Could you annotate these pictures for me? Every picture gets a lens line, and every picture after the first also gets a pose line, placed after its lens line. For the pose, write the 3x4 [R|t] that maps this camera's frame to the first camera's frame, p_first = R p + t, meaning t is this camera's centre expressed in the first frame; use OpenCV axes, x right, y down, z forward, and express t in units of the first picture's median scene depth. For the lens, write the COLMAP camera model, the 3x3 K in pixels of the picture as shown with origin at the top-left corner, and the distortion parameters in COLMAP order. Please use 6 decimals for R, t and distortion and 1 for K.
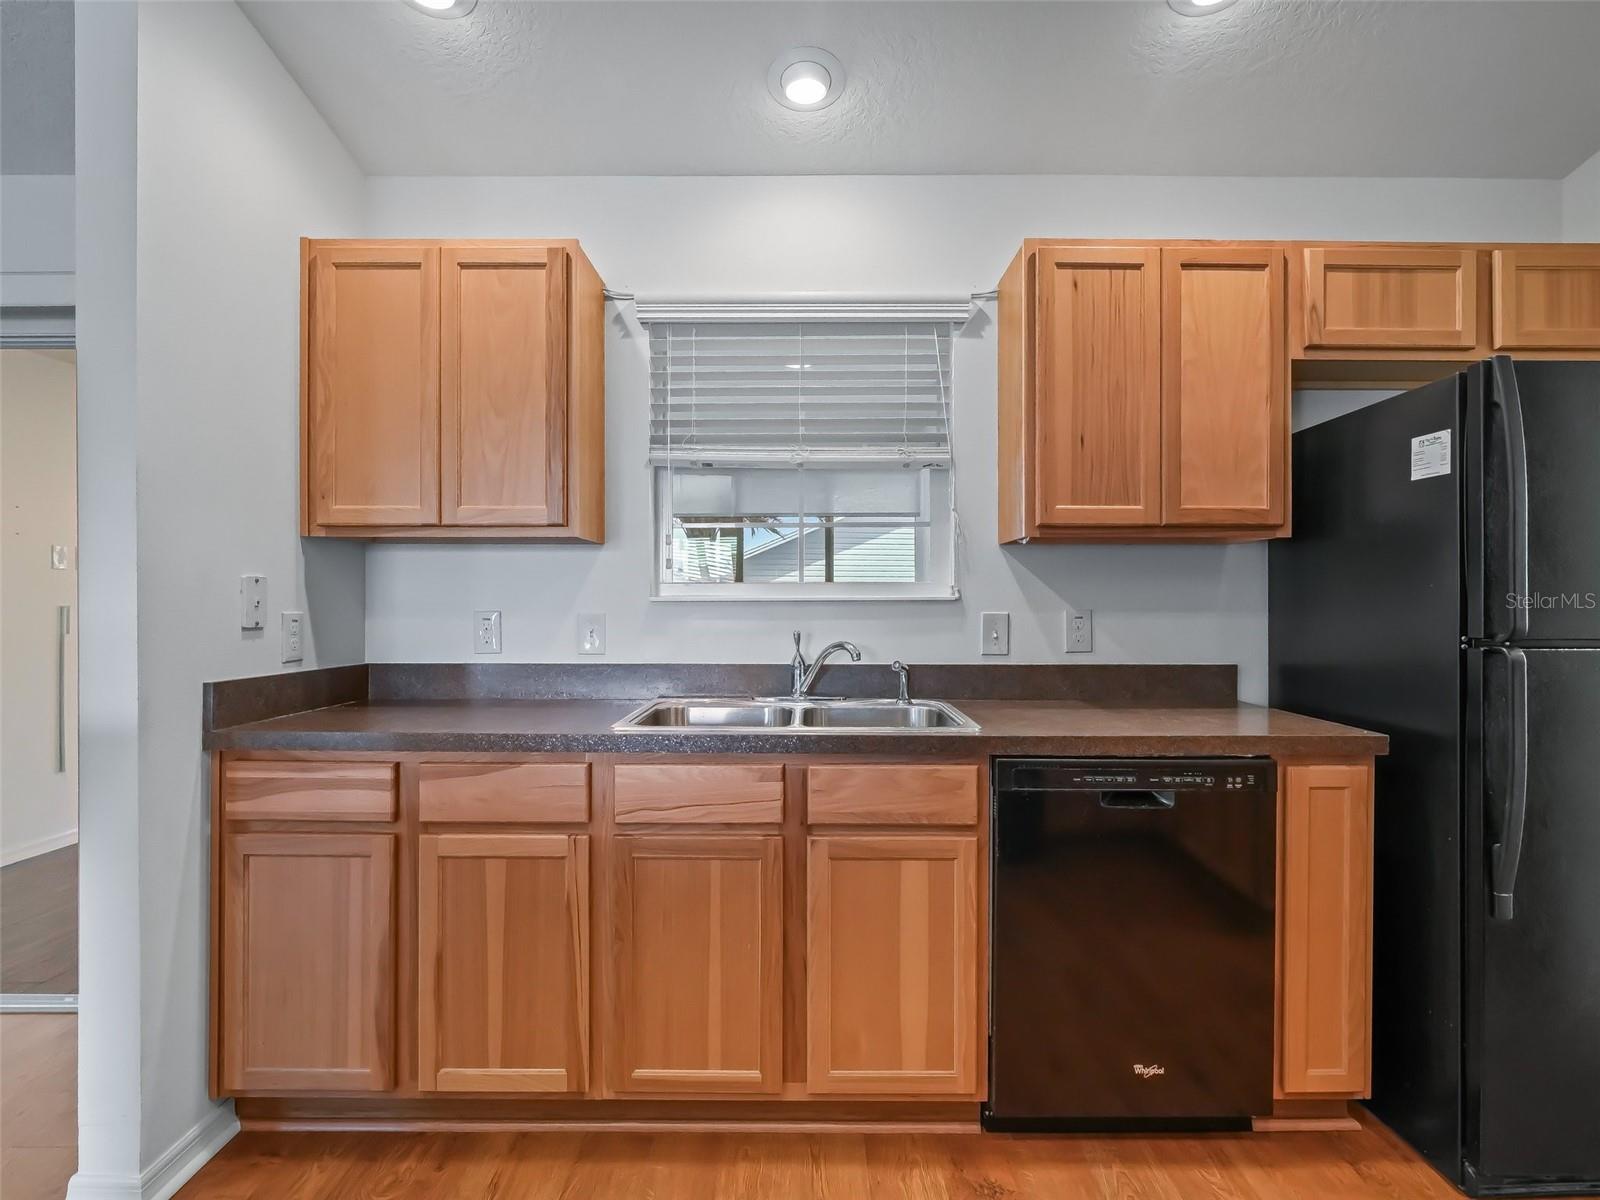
lens RADIAL K [[817.8, 0, 809.5], [0, 817.8, 599.9], [0, 0, 1]] dist [-0.004073, 0.001108]
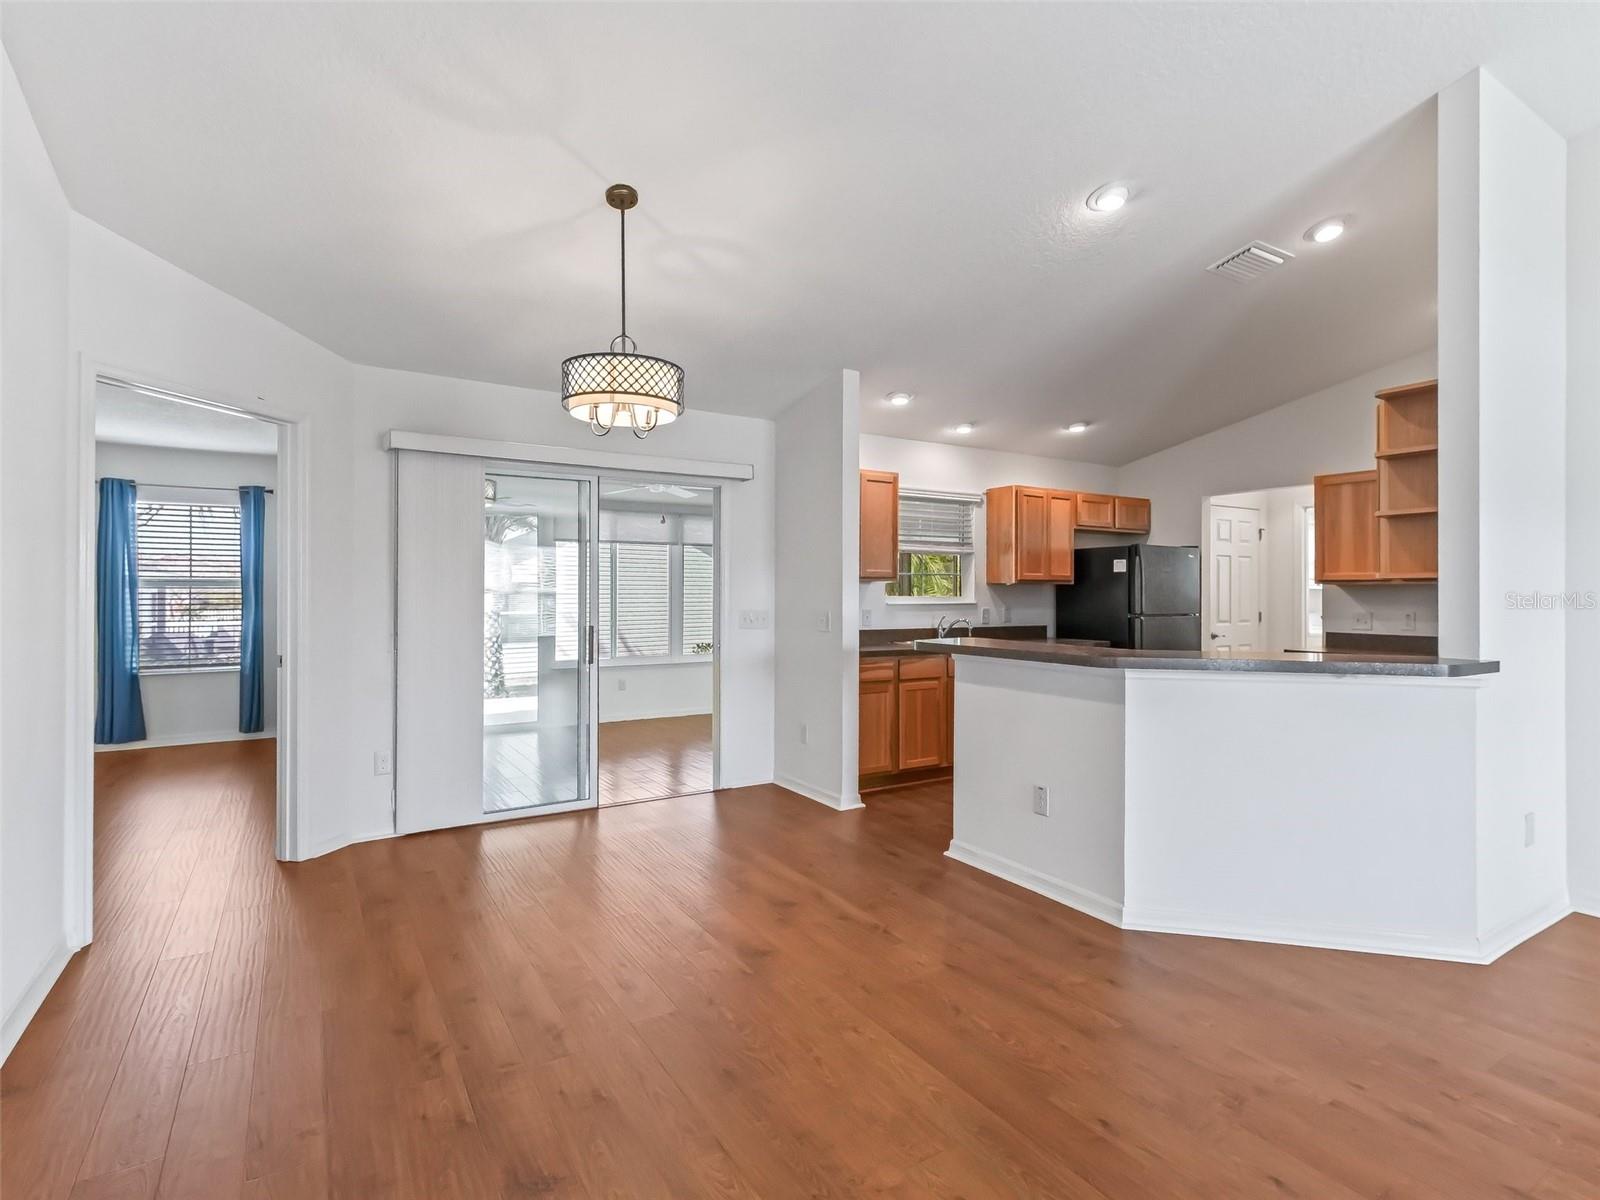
lens RADIAL K [[786.4, 0, 784.8], [0, 786.4, 593.7], [0, 0, 1]] dist [0.021753, -0.004496]
pose [[0.860655, 0.003331, 0.509177, -1.973548], [-0.005347, 0.999983, 0.002496, -0.041834], [-0.509160, -0.004871, 0.860658, -1.092536]]
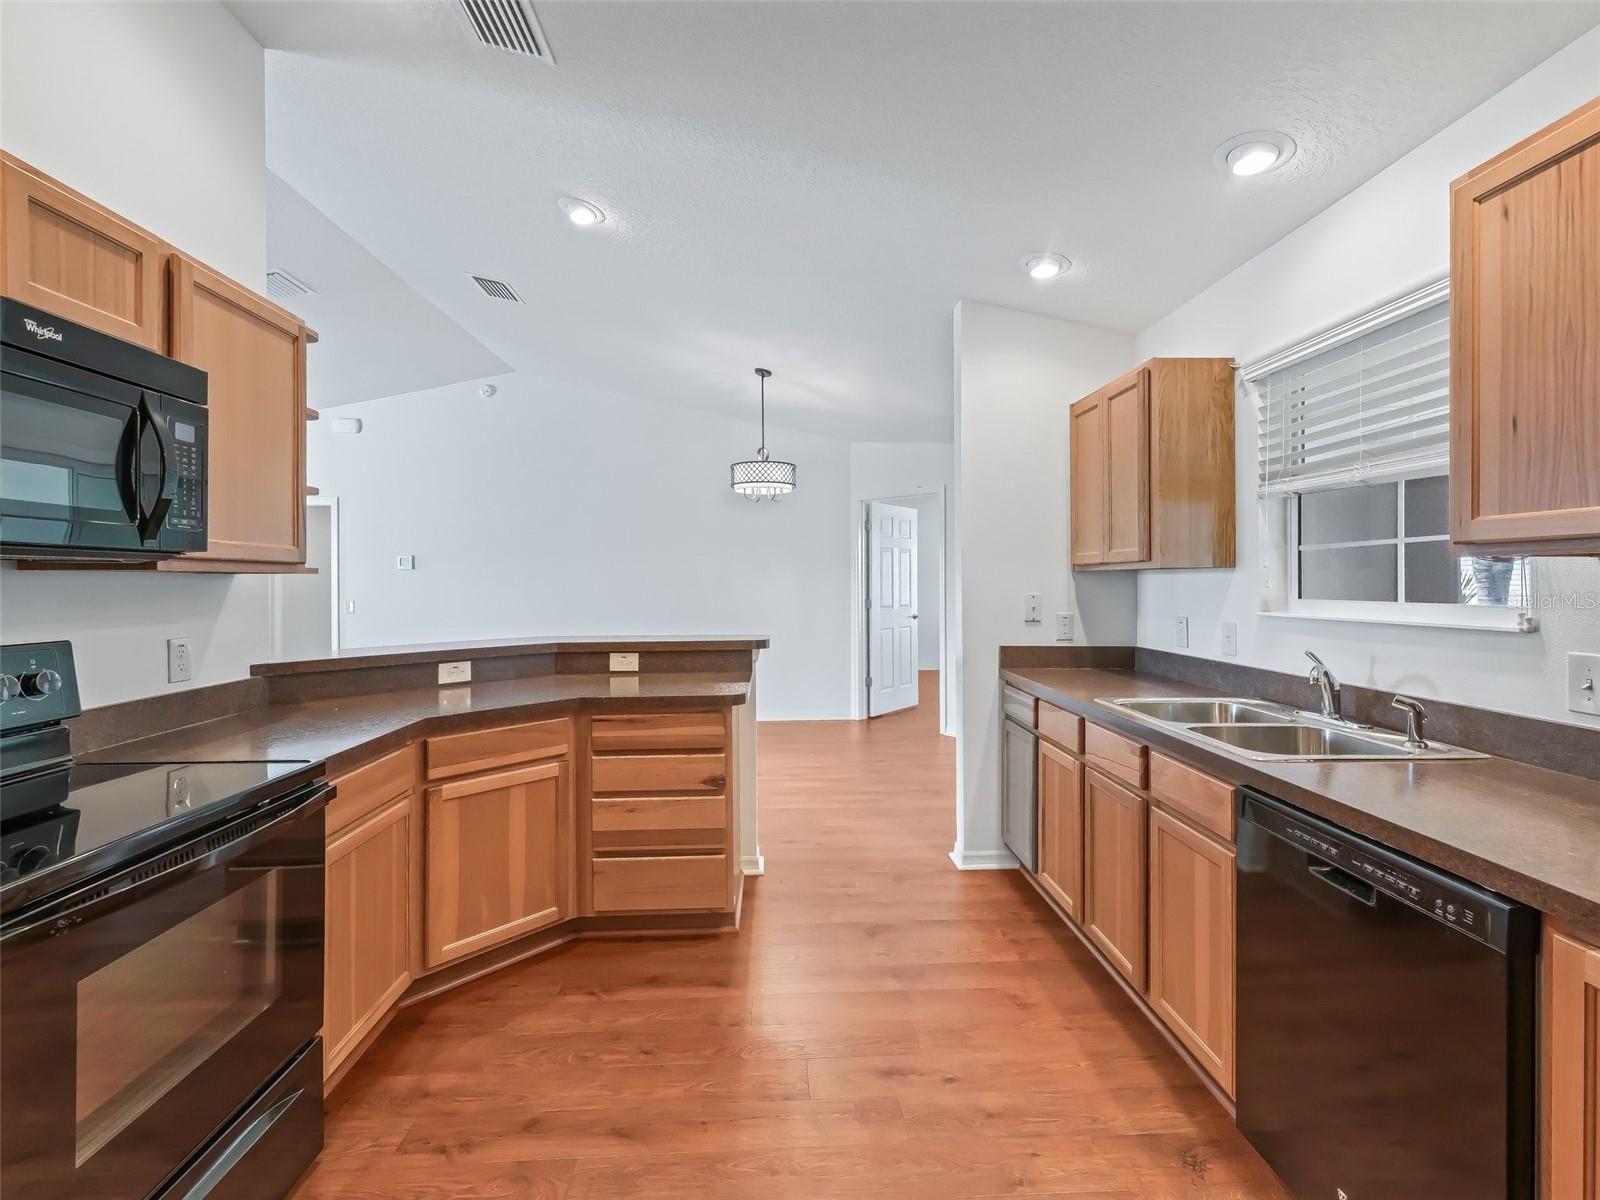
lens RADIAL K [[736.6, 0, 799.8], [0, 736.6, 577.3], [0, 0, 1]] dist [0.010117, -0.002912]
pose [[0.035007, -0.004833, -0.999375, 0.970453], [0.003694, 0.999982, -0.004706, -0.057689], [0.999380, -0.003527, 0.035024, 0.343041]]
